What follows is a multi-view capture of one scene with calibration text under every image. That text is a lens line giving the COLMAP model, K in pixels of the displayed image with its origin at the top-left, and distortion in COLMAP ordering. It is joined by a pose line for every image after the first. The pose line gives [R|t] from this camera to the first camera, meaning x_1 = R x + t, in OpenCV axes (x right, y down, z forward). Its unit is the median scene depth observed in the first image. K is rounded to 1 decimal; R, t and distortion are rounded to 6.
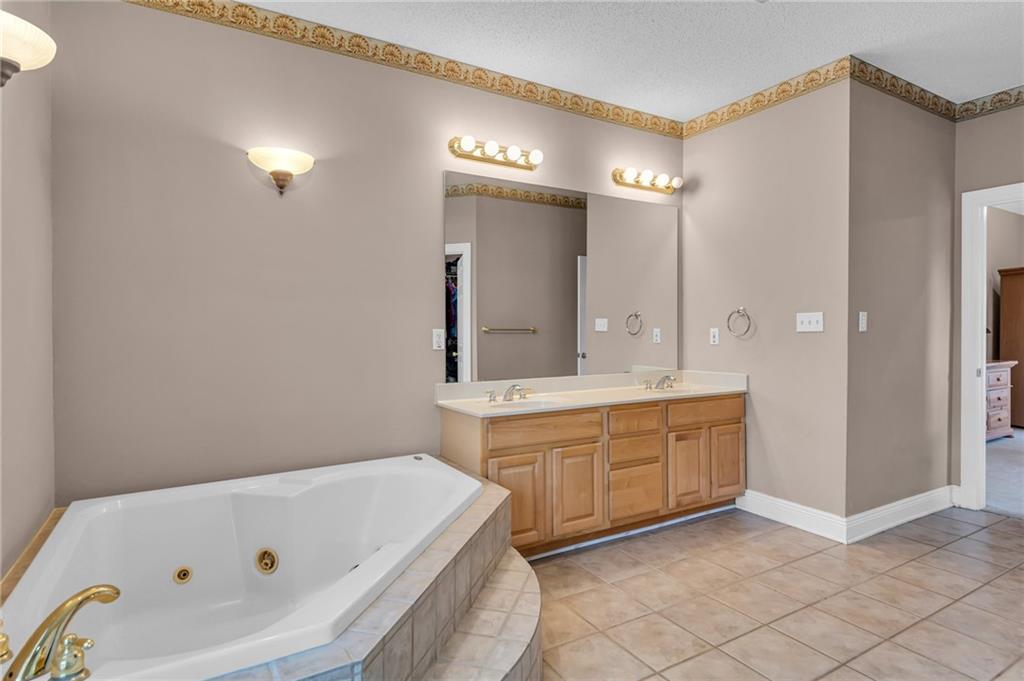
lens RADIAL K [[550.0, 0, 512.0], [0, 550.0, 340.5], [0, 0, 1]] dist [0.033660, -0.000365]
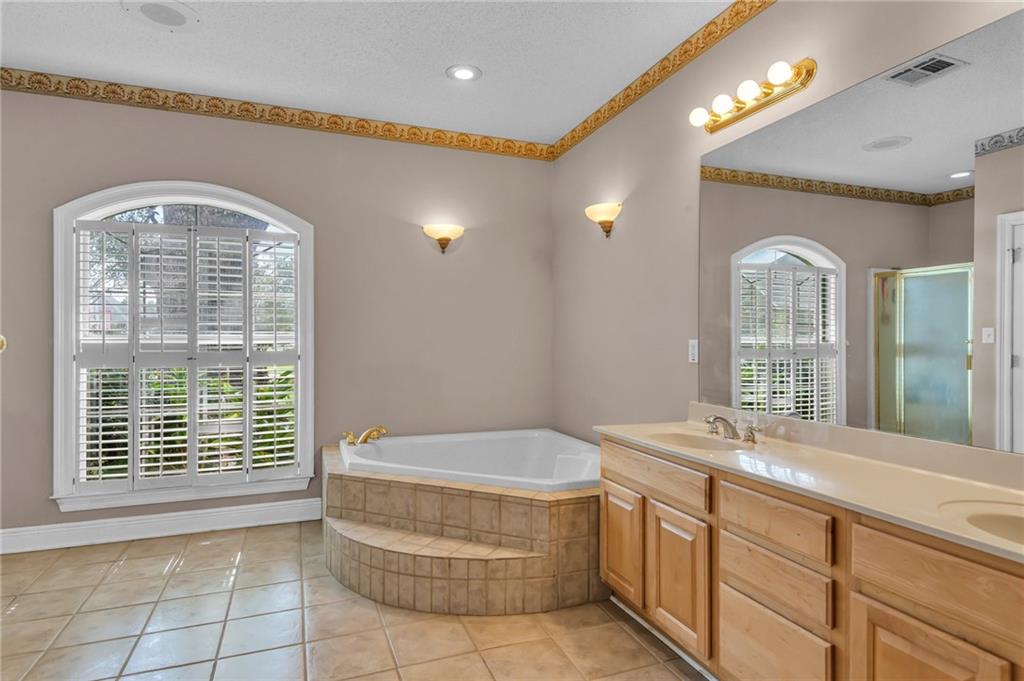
lens RADIAL K [[550.0, 0, 512.0], [0, 550.0, 340.5], [0, 0, 1]] dist [0.033660, -0.000365]
pose [[-0.160855, 0.007042, -0.986953, 0.873011], [-0.023862, 0.999654, 0.011022, -0.024453], [0.986689, 0.025324, -0.160632, 0.947538]]
